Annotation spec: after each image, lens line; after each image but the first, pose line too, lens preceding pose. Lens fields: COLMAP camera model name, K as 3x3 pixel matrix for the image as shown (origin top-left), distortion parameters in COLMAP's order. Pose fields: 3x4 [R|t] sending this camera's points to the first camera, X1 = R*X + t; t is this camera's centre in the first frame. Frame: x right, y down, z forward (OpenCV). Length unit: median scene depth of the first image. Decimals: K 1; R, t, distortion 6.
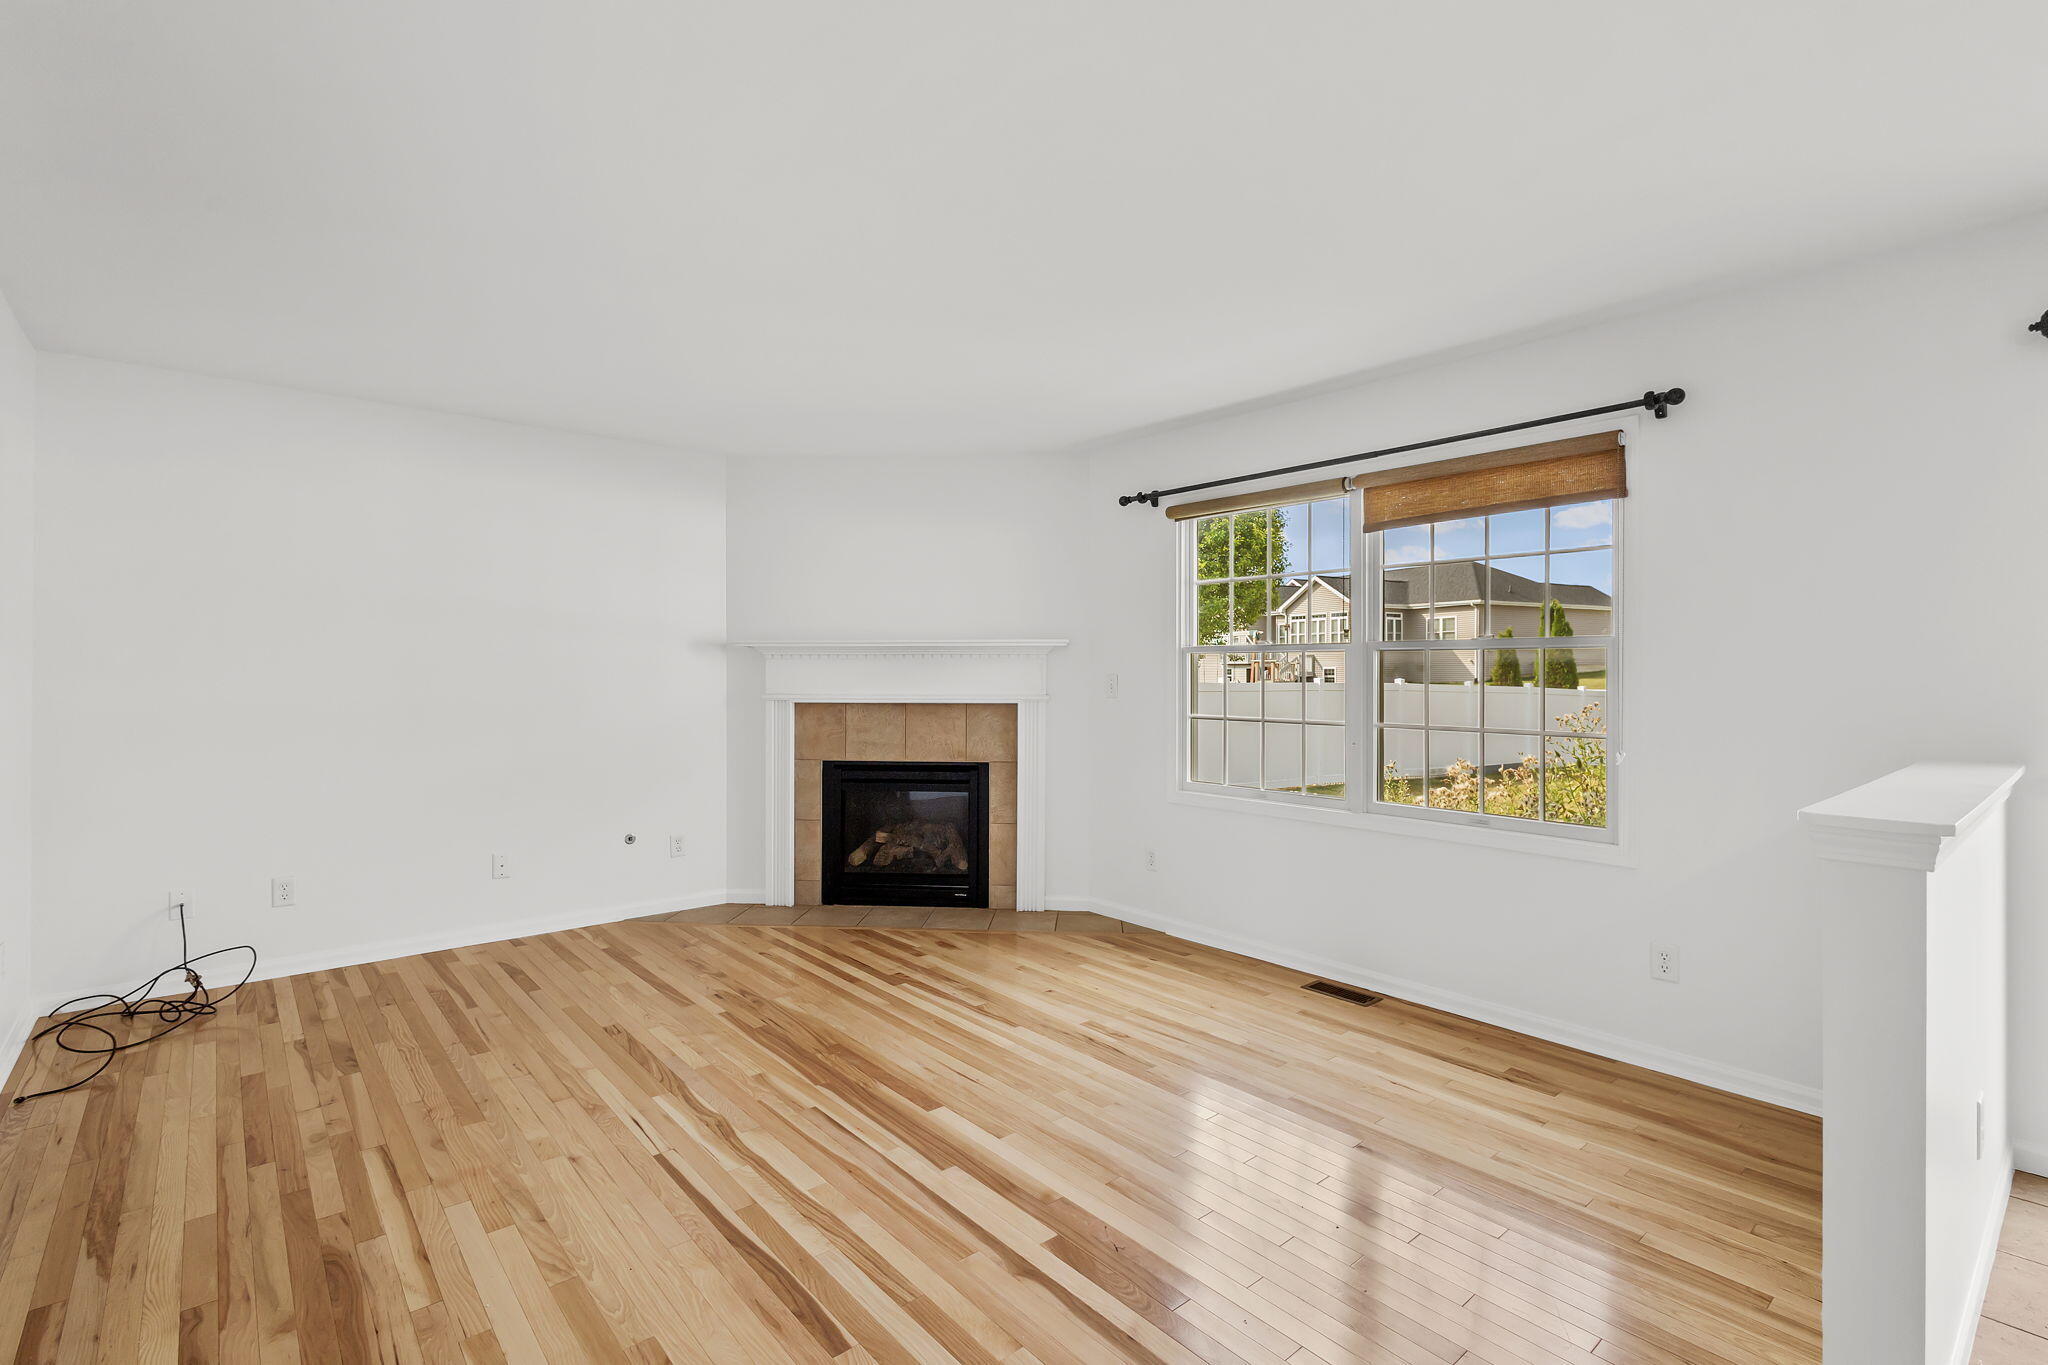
lens RADIAL K [[947.1, 0, 1030.4], [0, 947.1, 679.8], [0, 0, 1]] dist [0.007728, -0.002324]
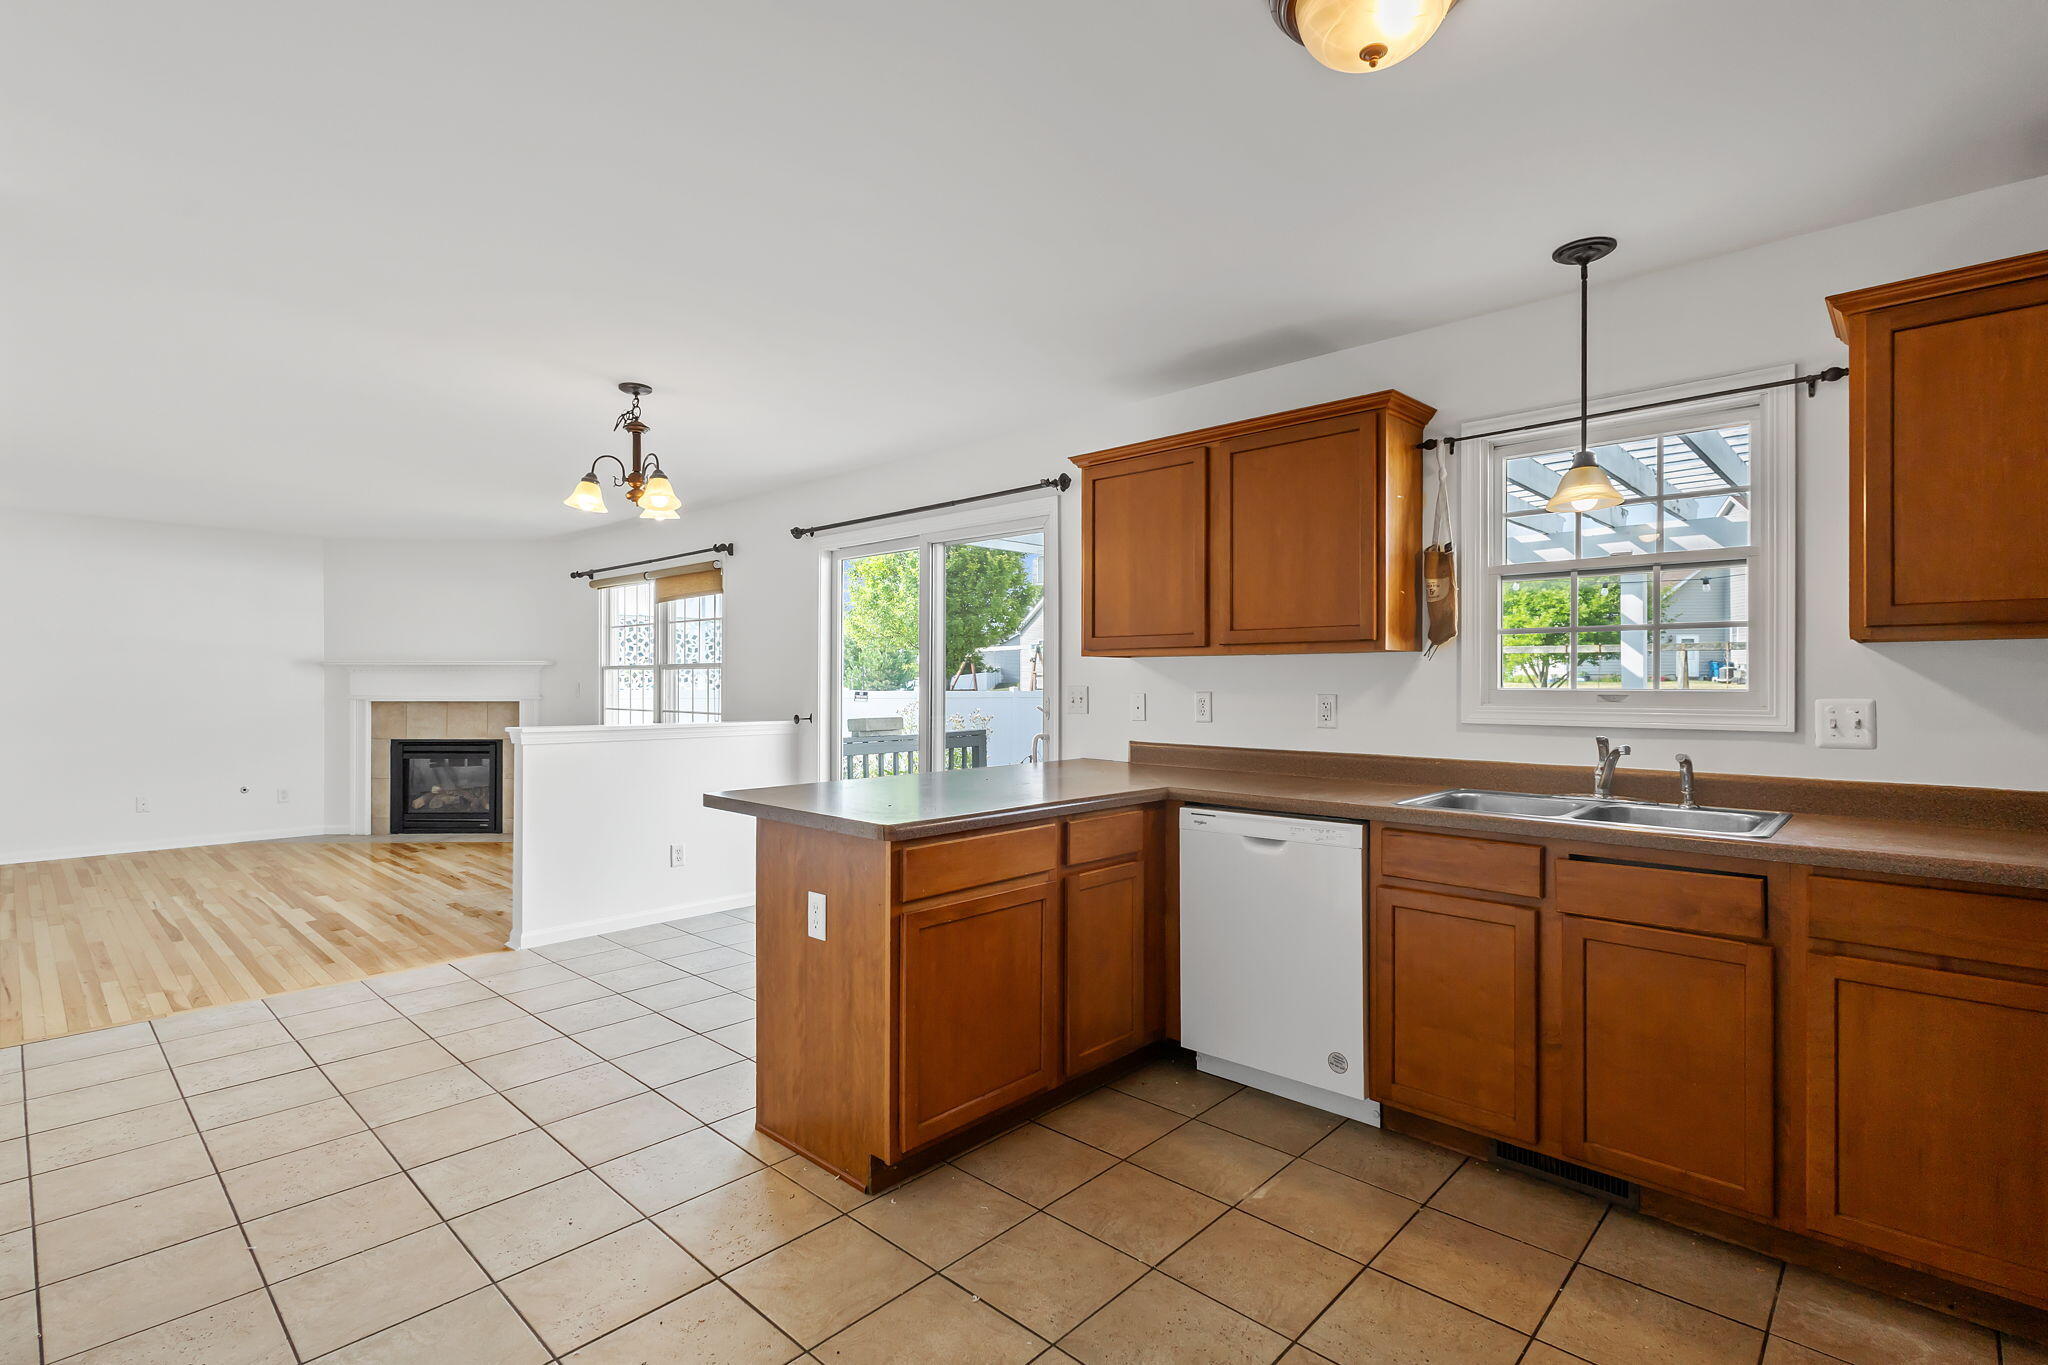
lens RADIAL K [[947.1, 0, 1018.7], [0, 947.1, 682.7], [0, 0, 1]] dist [0.007728, -0.002324]
pose [[0.994067, -0.002244, 0.108744, 0.675874], [0.002842, 0.999982, -0.005341, 0.005569], [-0.108730, 0.005618, 0.994055, -0.690517]]
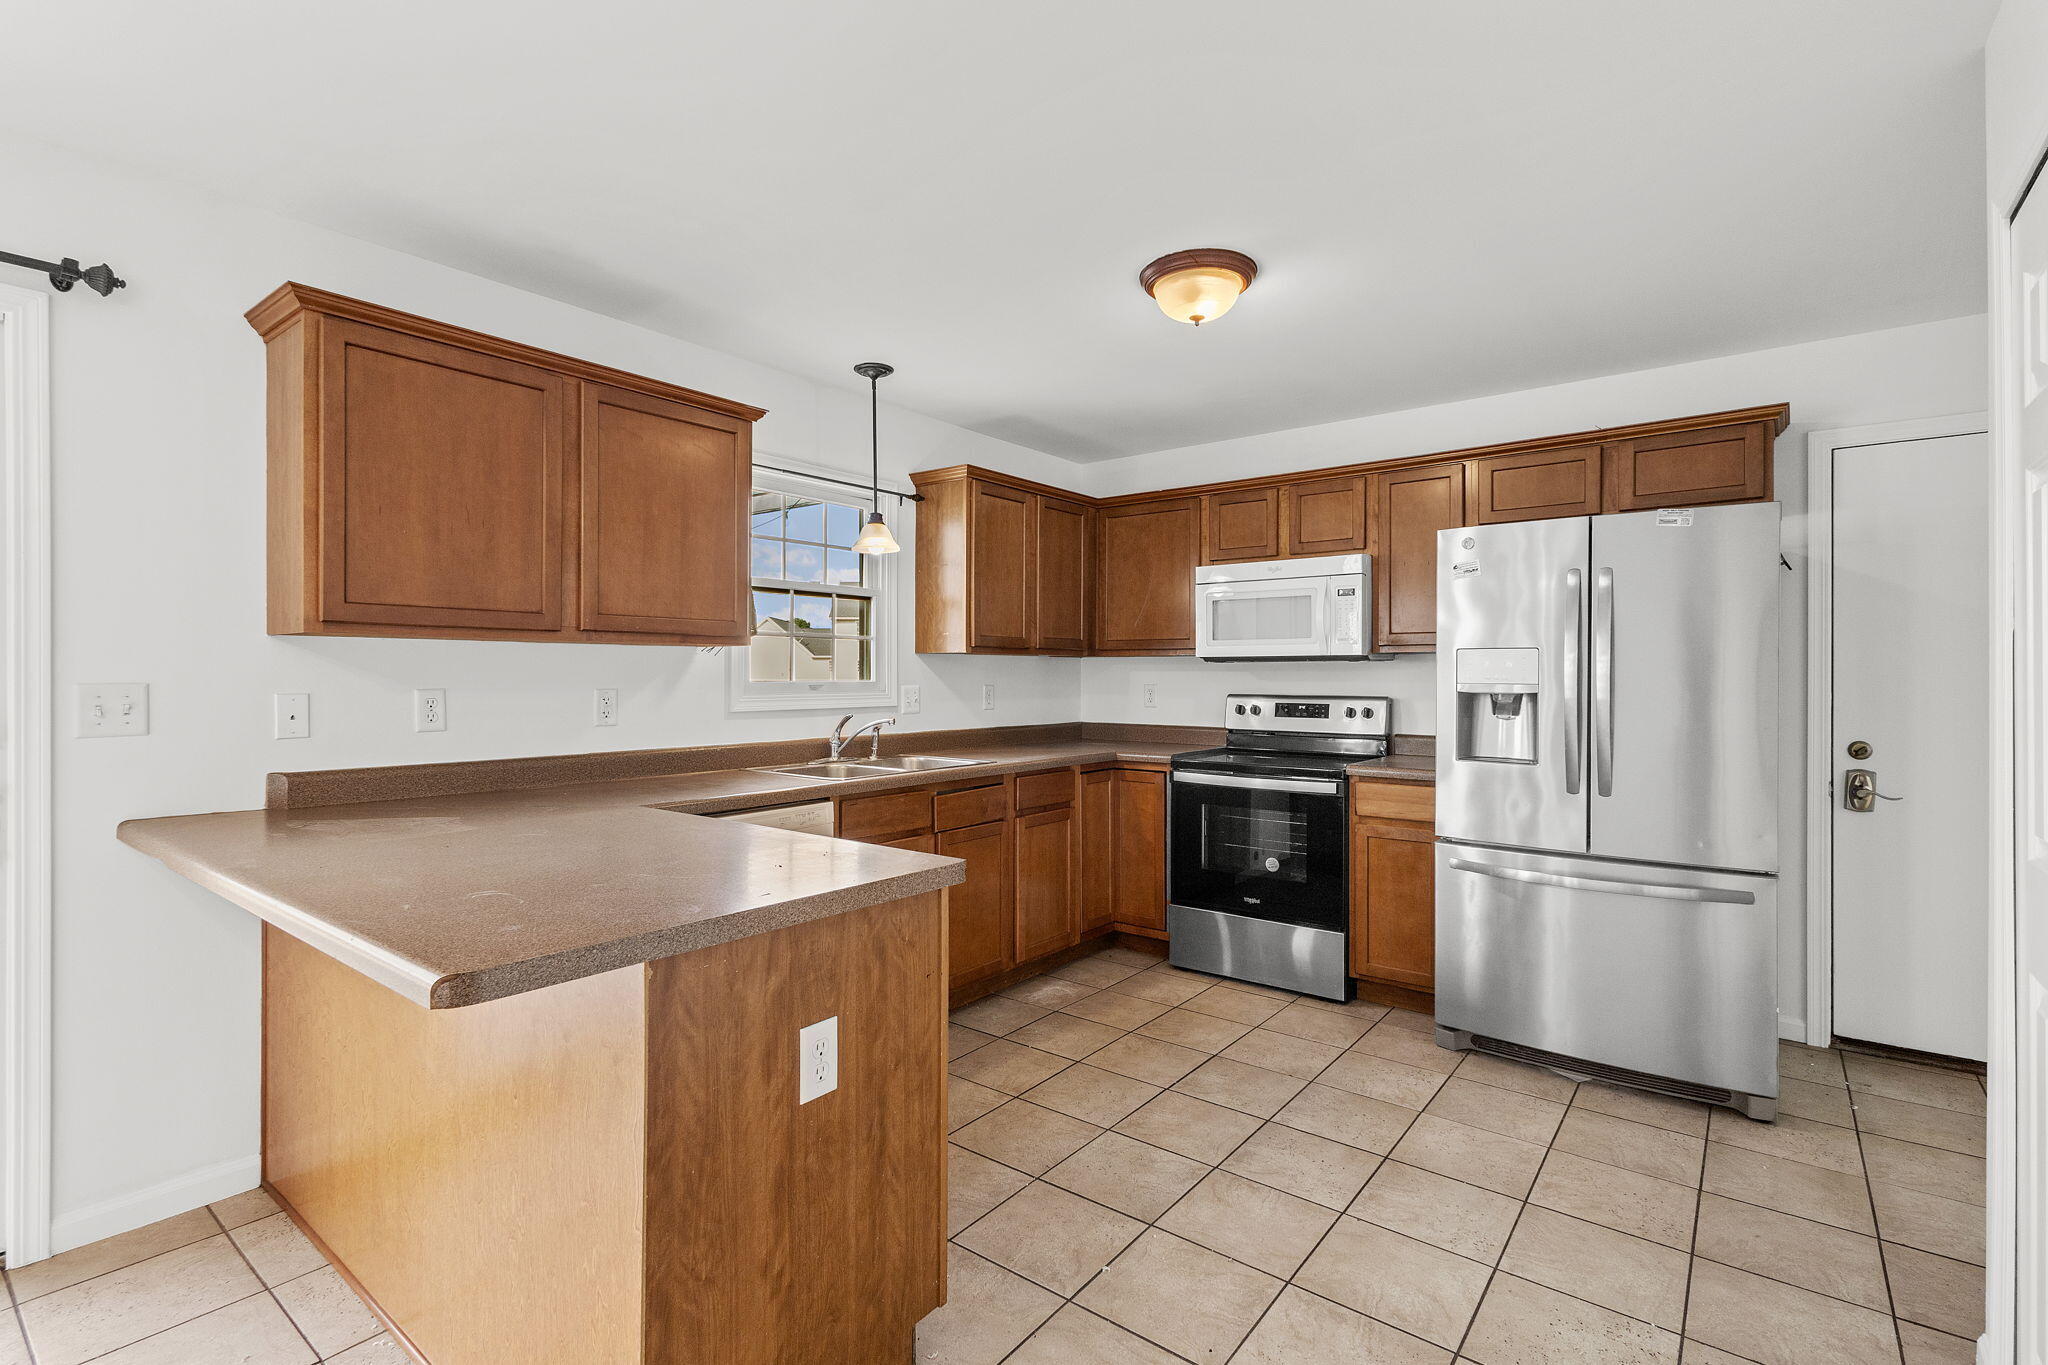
lens RADIAL K [[947.1, 0, 1016.3], [0, 947.1, 674.8], [0, 0, 1]] dist [0.007728, -0.002324]
pose [[-0.198103, -0.003624, 0.980174, 0.294708], [0.004618, 0.999979, 0.004631, -0.000297], [-0.980170, 0.005444, -0.198082, -0.160655]]
